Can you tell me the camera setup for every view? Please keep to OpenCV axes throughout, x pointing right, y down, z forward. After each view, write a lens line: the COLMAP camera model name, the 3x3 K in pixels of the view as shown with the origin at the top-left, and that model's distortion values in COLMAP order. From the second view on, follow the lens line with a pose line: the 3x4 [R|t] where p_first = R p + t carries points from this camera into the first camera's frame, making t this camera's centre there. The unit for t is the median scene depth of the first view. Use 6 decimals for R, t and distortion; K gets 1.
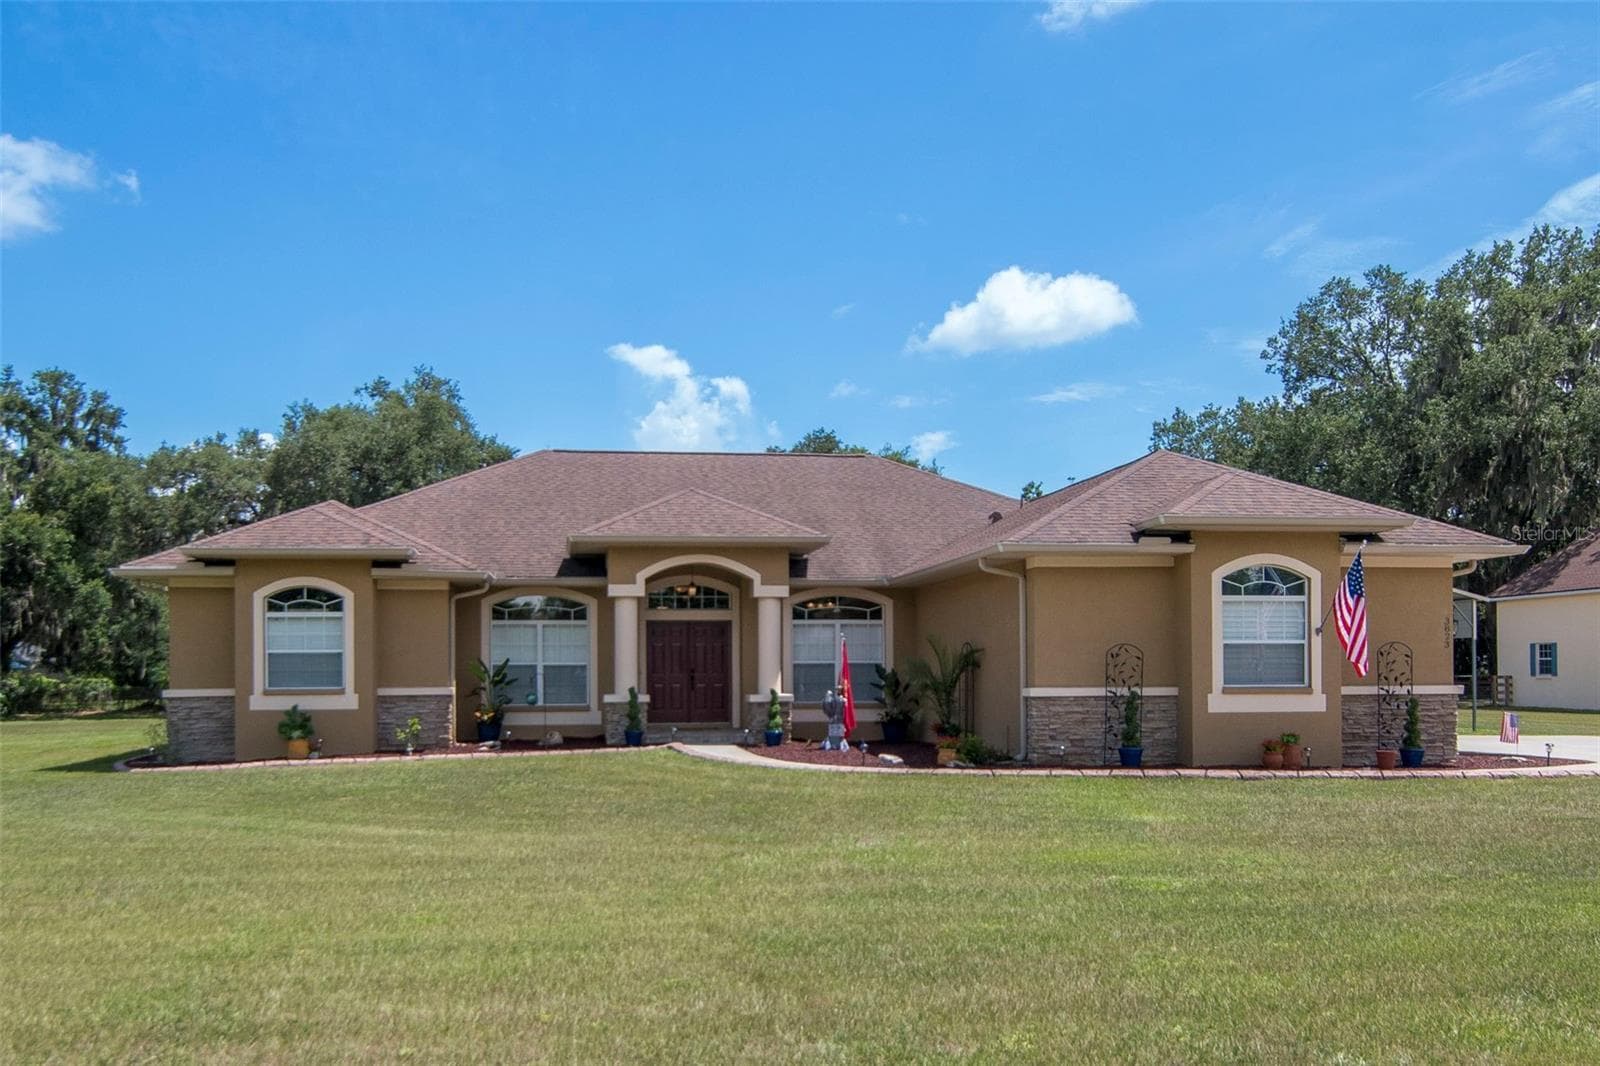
lens RADIAL K [[1478.7, 0, 776.5], [0, 1478.7, 662.8], [0, 0, 1]] dist [-0.004408, -0.014115]
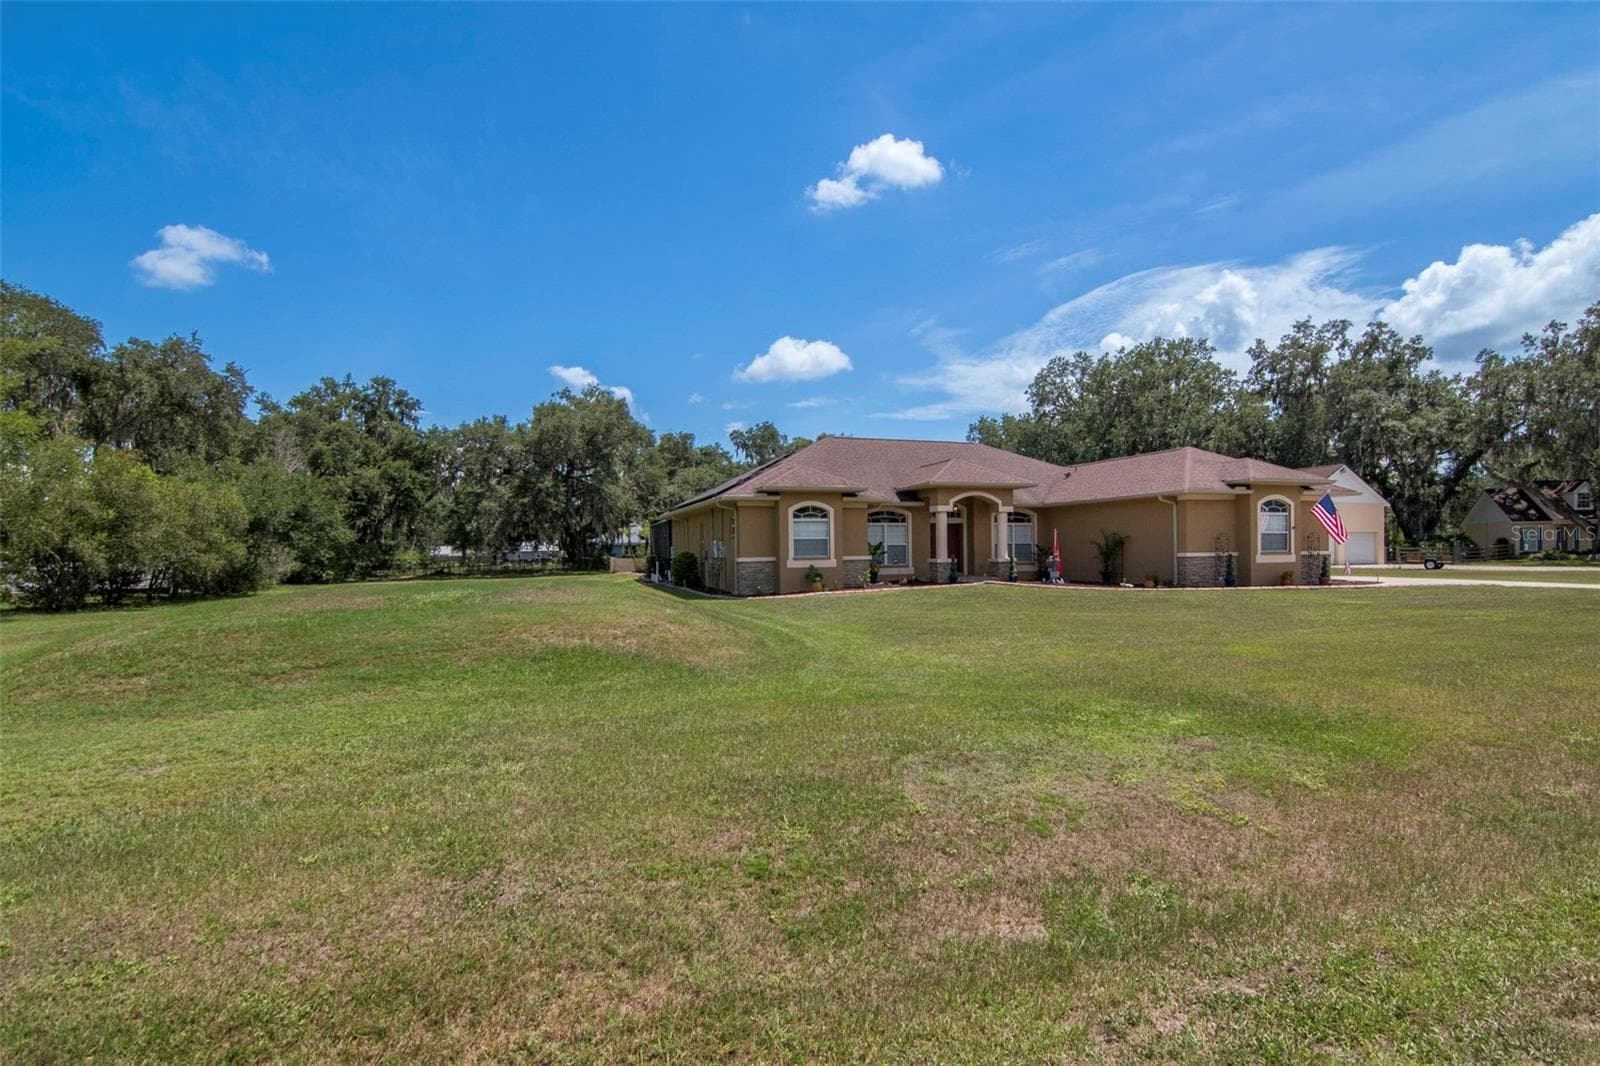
lens RADIAL K [[802.5, 0, 823.9], [0, 802.5, 567.8], [0, 0, 1]] dist [-0.023405, -0.000075]
pose [[0.977560, -0.010981, 0.210370, -0.501535], [0.005698, 0.999653, 0.025703, 0.004284], [-0.210580, -0.023927, 0.977284, -0.062752]]
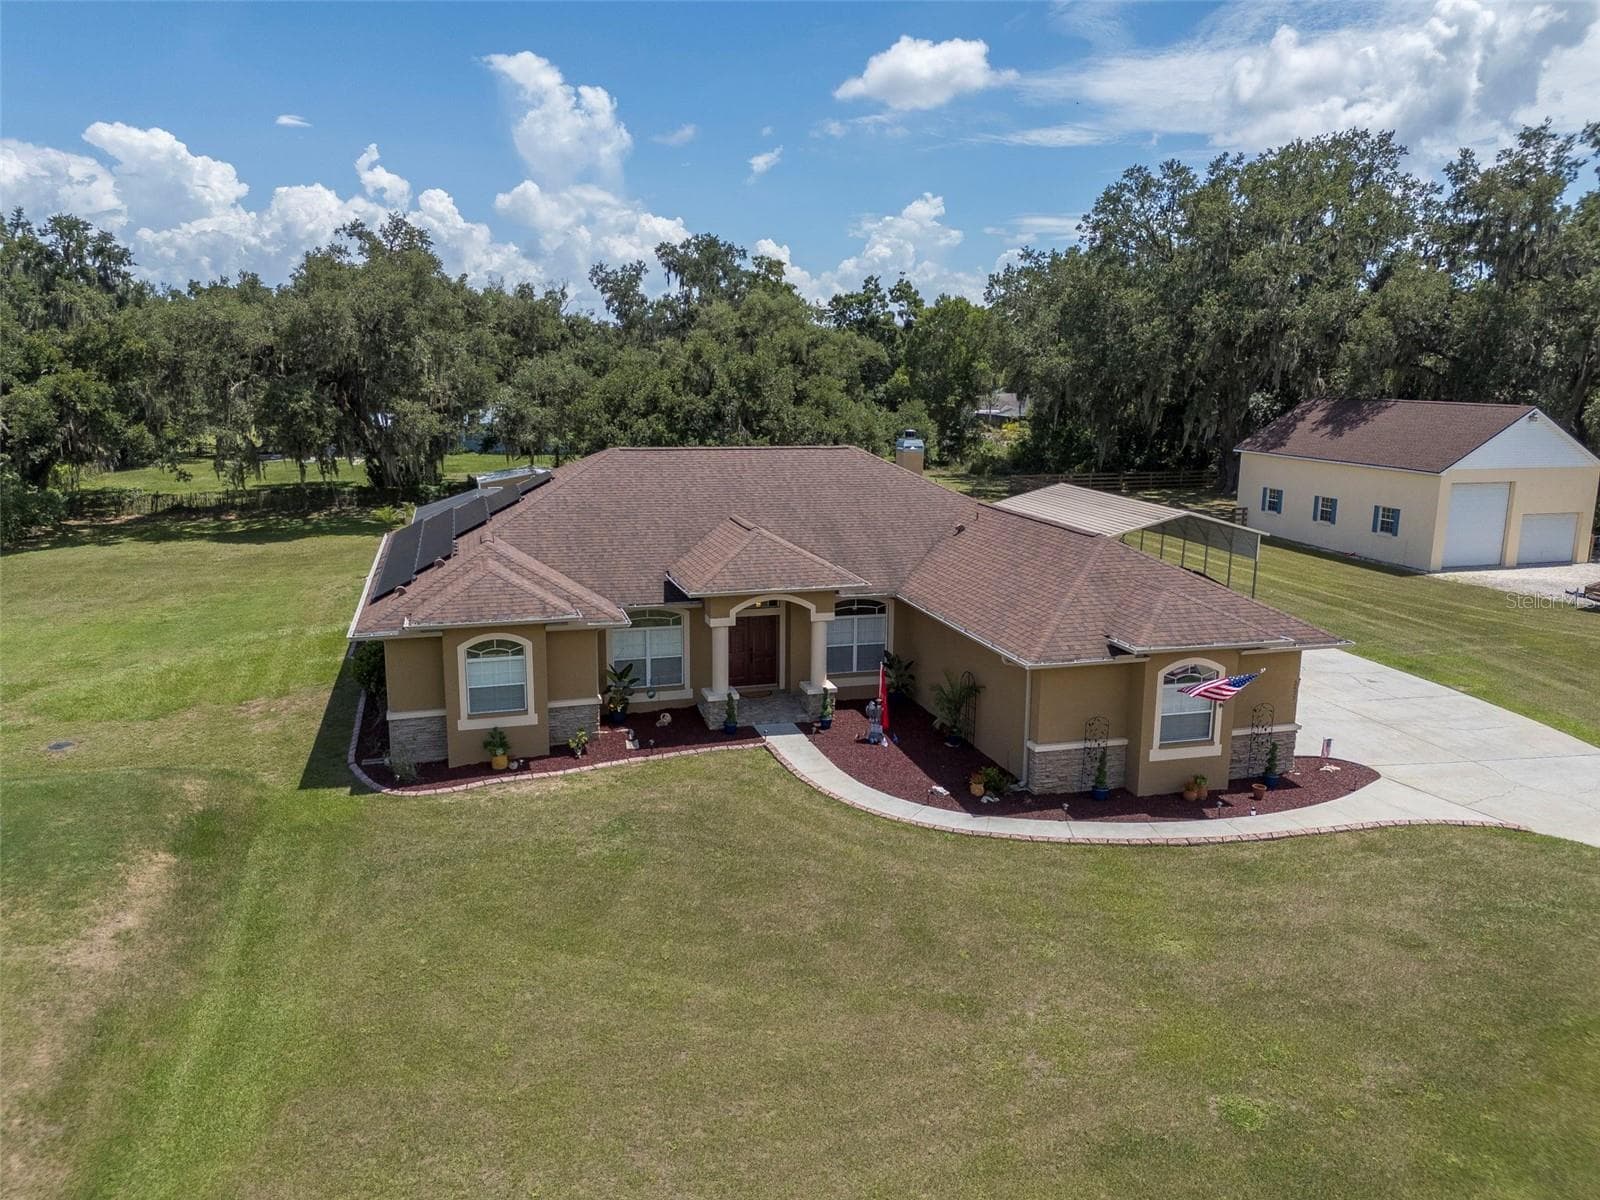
lens RADIAL K [[1169.1, 0, 800.0], [0, 1169.1, 600.0], [0, 0, 1]] dist [0.081120, -0.098140]
pose [[0.988804, -0.015846, 0.148378, -0.191032], [-0.015815, 0.977617, 0.209797, -0.298868], [-0.148381, -0.209795, 0.966421, -0.068308]]
